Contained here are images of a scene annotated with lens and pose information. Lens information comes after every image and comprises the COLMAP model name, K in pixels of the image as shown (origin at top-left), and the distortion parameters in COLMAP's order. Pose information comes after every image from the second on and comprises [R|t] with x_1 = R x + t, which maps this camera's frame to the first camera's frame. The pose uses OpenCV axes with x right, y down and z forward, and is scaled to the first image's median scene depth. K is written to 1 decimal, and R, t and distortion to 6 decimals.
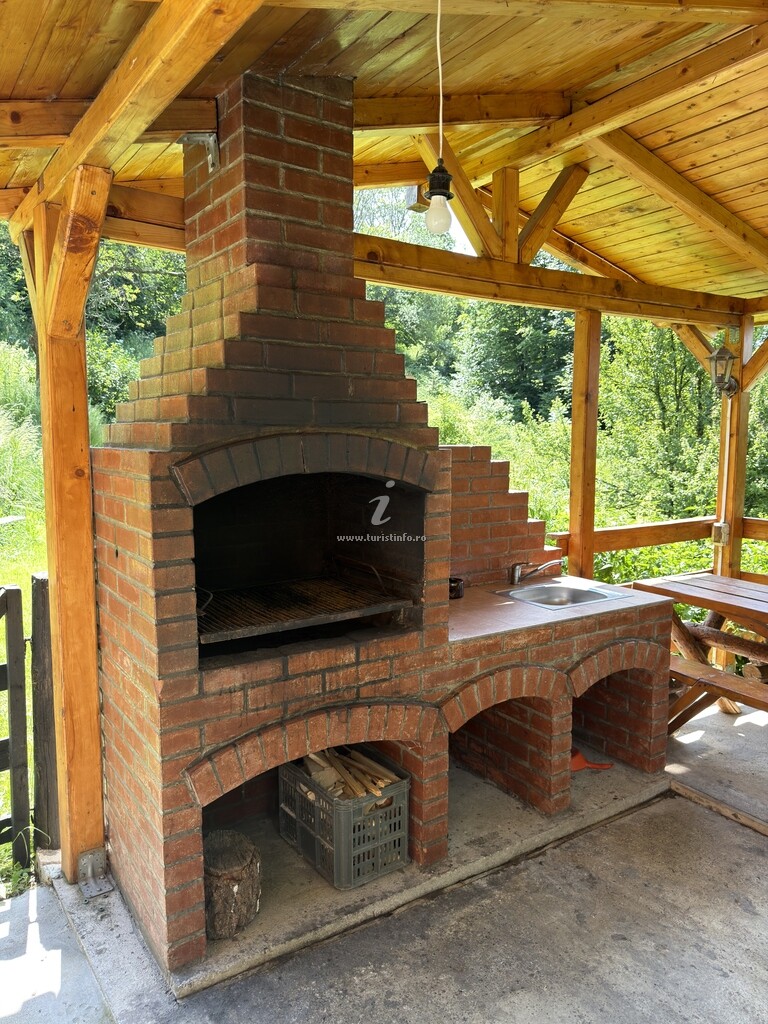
lens RADIAL K [[731.8, 0, 384.0], [0, 731.8, 512.0], [0, 0, 1]] dist [0.089178, -0.002509]
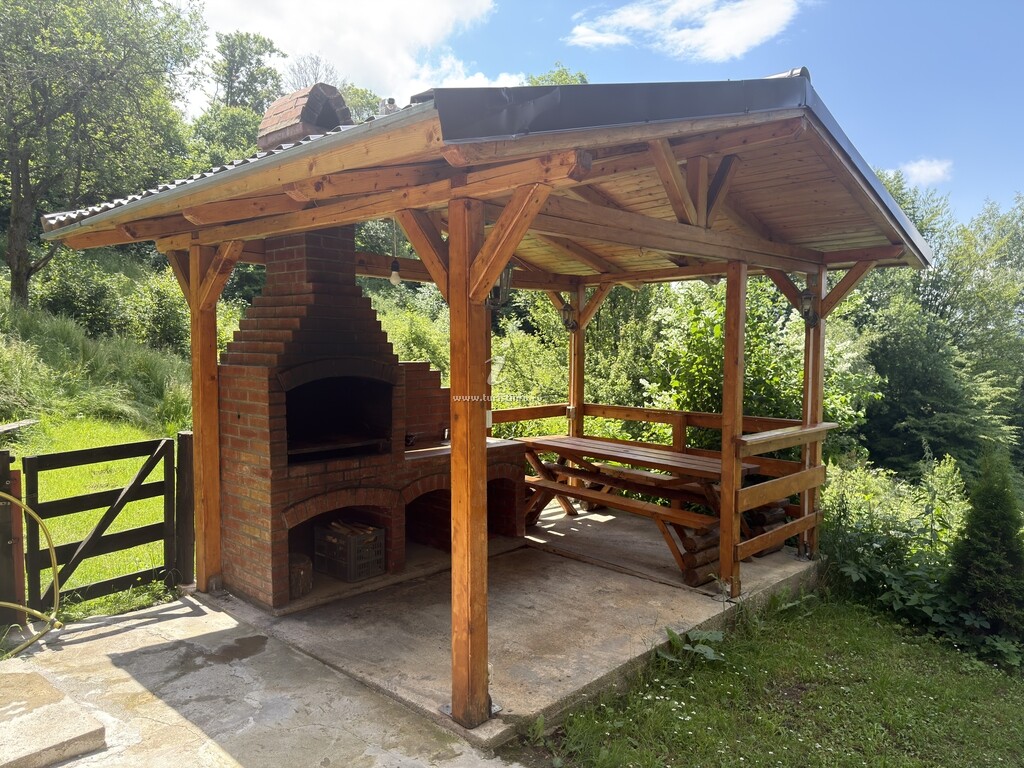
lens RADIAL K [[731.8, 0, 517.1], [0, 731.8, 385.1], [0, 0, 1]] dist [0.089178, -0.002509]
pose [[0.975118, -0.011025, 0.221411, -0.056938], [0.021740, 0.998704, -0.046013, 0.073465], [-0.220617, 0.049682, 0.974094, -1.076408]]
